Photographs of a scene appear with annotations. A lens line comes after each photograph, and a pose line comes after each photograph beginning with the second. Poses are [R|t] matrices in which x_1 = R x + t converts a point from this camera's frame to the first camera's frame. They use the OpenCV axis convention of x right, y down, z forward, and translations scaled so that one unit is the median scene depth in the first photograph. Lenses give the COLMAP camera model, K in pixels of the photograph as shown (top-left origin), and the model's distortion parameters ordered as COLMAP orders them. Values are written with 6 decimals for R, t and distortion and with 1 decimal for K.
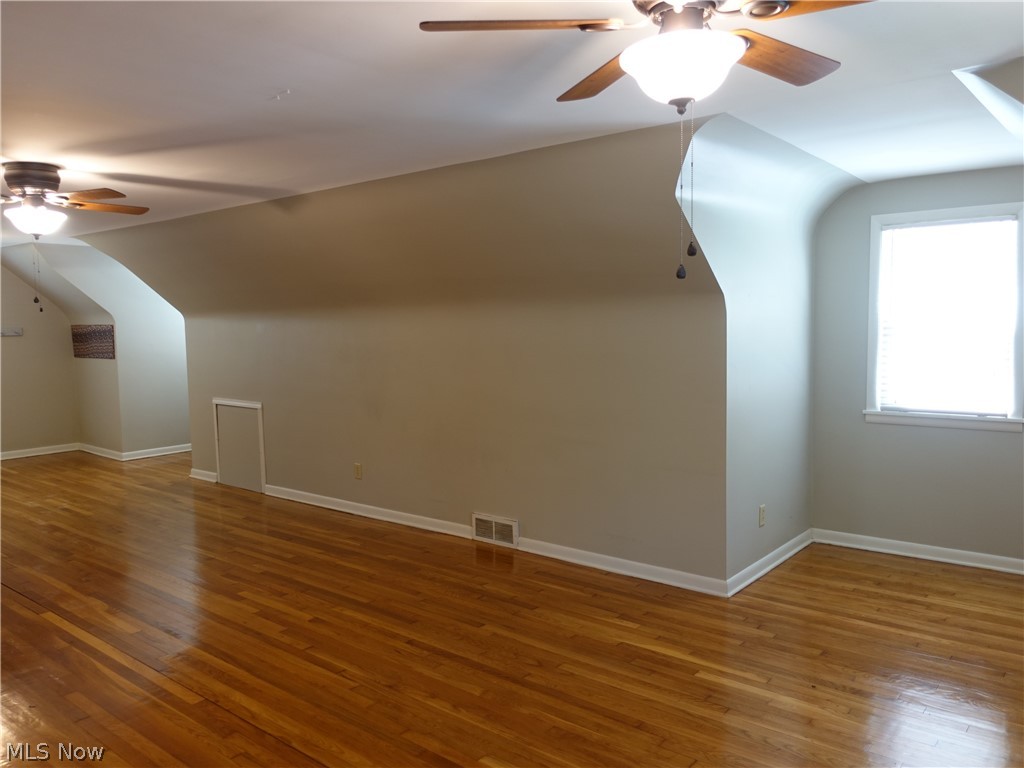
lens RADIAL K [[790.9, 0, 505.5], [0, 790.9, 416.4], [0, 0, 1]] dist [0.000175, 0.002303]
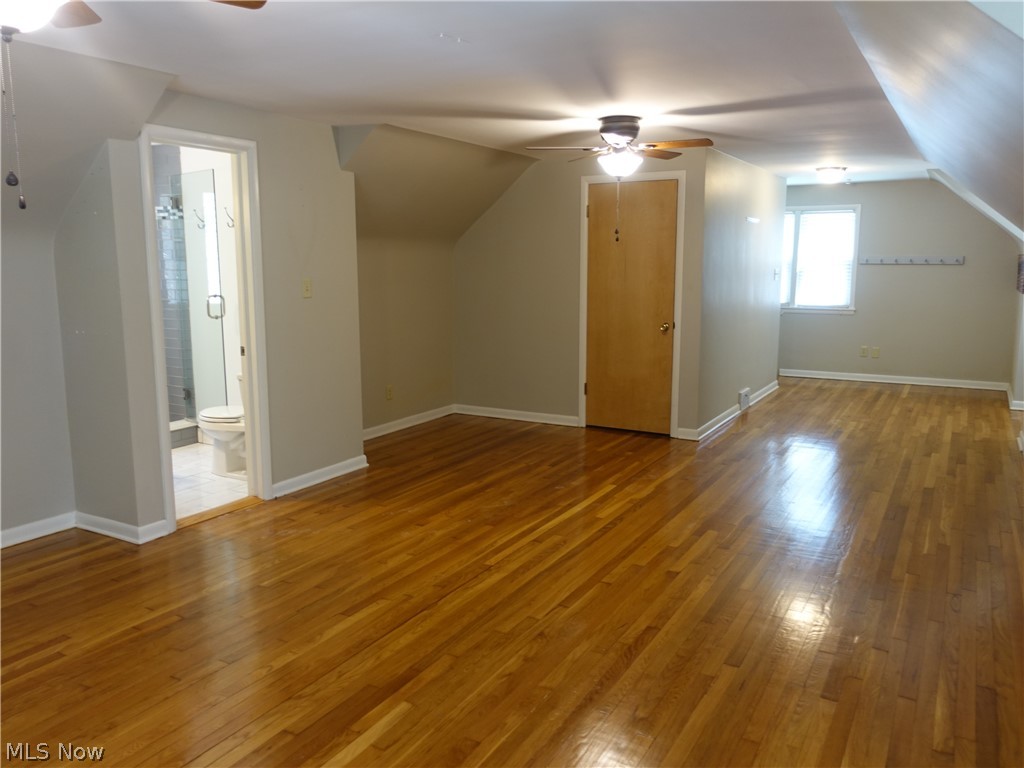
lens RADIAL K [[790.9, 0, 513.1], [0, 790.9, 386.5], [0, 0, 1]] dist [0.000175, 0.002303]
pose [[0.175688, 0.177088, -0.968387, 0.614086], [-0.123787, 0.979854, 0.156727, -0.085710], [0.976632, 0.092338, 0.194070, 0.632618]]
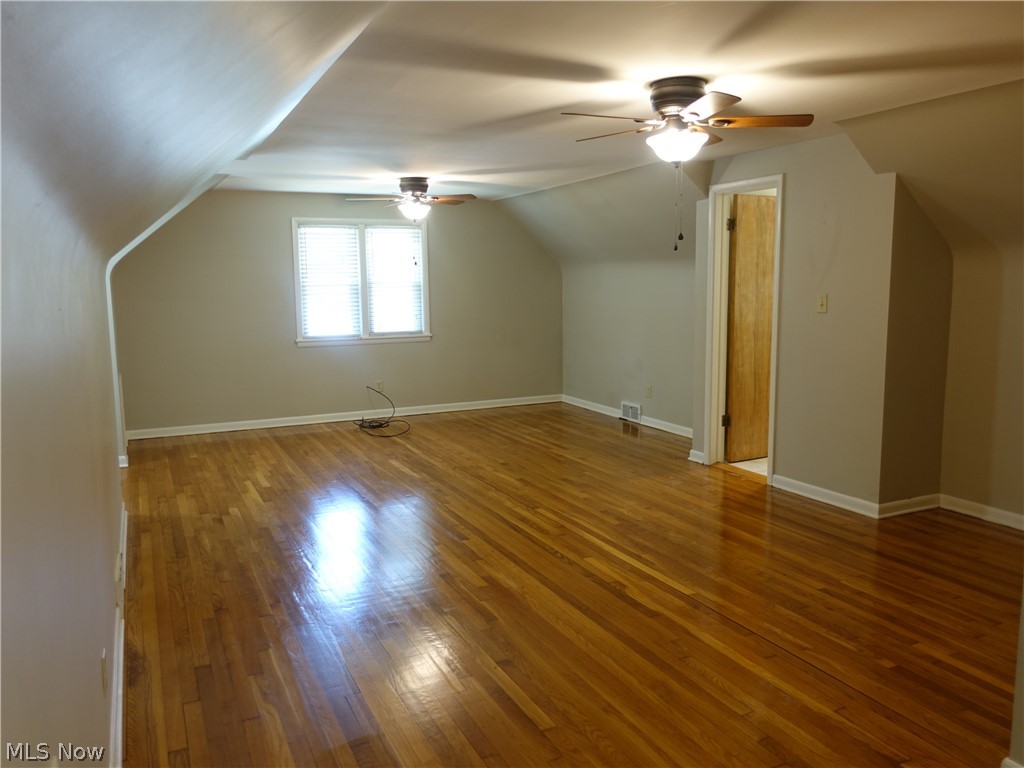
lens RADIAL K [[790.9, 0, 519.9], [0, 790.9, 384.8], [0, 0, 1]] dist [0.000175, 0.002303]
pose [[-0.913488, -0.024468, 0.406130, -0.816360], [0.077749, 0.969298, 0.233273, -0.212311], [-0.399368, 0.244668, -0.883540, 1.932838]]
